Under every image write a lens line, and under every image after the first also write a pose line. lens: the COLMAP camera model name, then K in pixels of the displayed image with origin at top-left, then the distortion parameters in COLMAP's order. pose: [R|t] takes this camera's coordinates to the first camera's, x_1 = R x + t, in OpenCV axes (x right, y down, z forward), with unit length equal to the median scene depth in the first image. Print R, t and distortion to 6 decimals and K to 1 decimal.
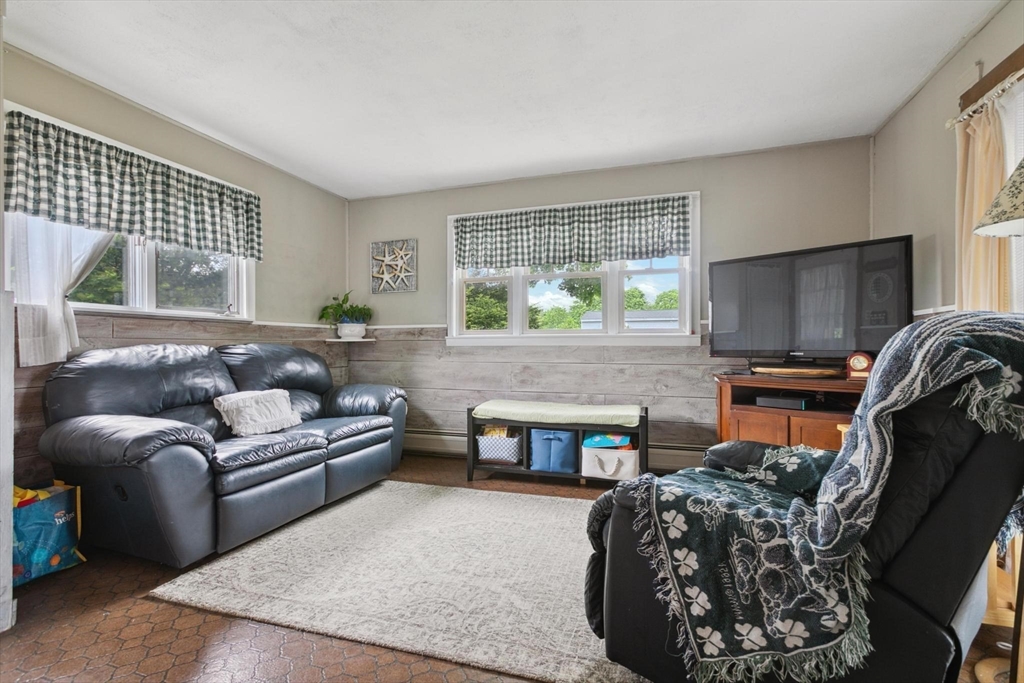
lens RADIAL K [[458.4, 0, 512.3], [0, 458.4, 343.2], [0, 0, 1]] dist [0.001672, -0.000984]
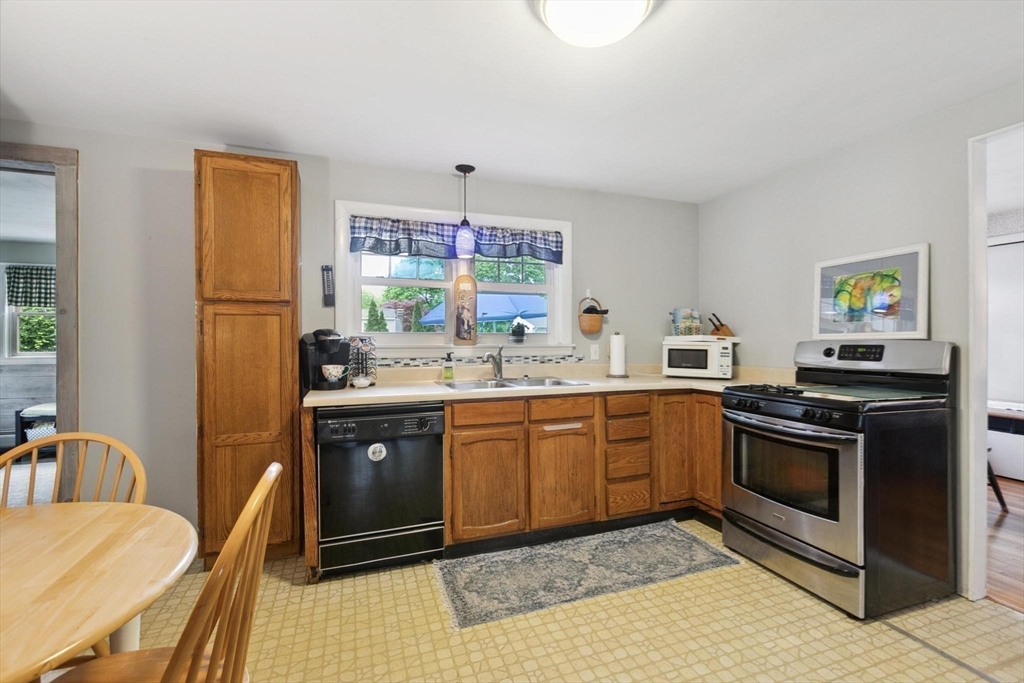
lens RADIAL K [[458.4, 0, 522.2], [0, 458.4, 337.0], [0, 0, 1]] dist [0.001672, -0.000984]
pose [[0.781688, 0.003494, 0.623659, 0.279107], [-0.003293, 0.999993, -0.001475, -0.102571], [-0.623661, -0.000901, 0.781695, -1.249752]]
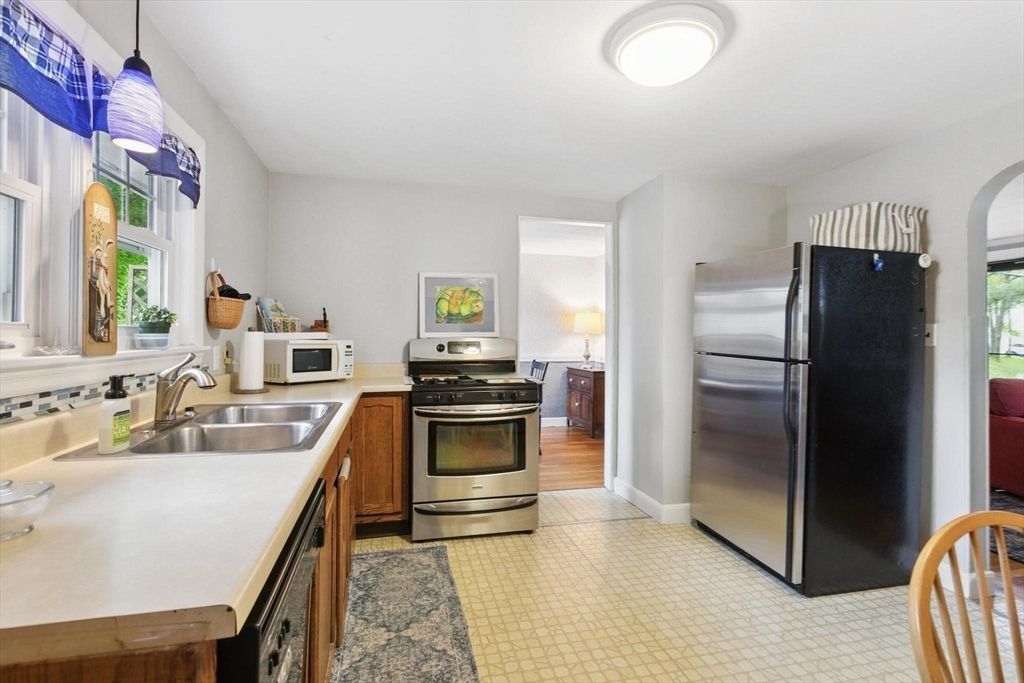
lens RADIAL K [[458.4, 0, 529.4], [0, 458.4, 329.7], [0, 0, 1]] dist [0.001672, -0.000984]
pose [[-0.525646, 0.005209, 0.850687, 0.253873], [-0.011272, 0.999851, -0.013087, -0.108485], [-0.850629, -0.016469, -0.525509, -0.423233]]
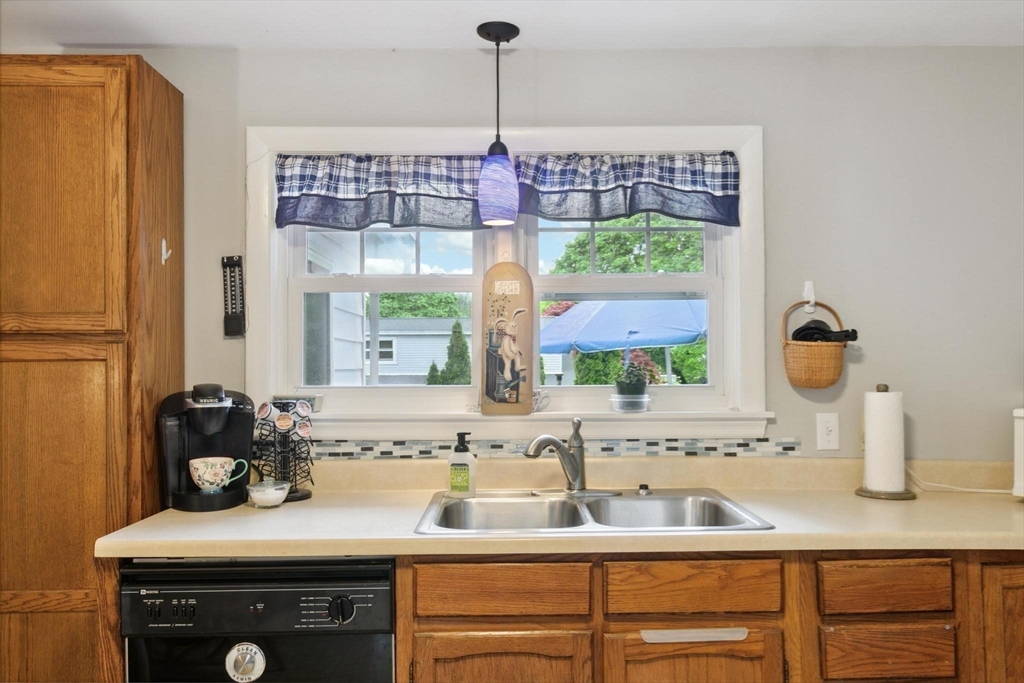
lens RADIAL K [[777.5, 0, 520.8], [0, 777.5, 345.2], [0, 0, 1]] dist [0.006703, -0.011647]
pose [[0.945676, 0.008000, 0.325014, 0.595037], [-0.001223, 0.999778, -0.021050, -0.142788], [-0.325110, 0.019509, 0.945475, -1.121425]]
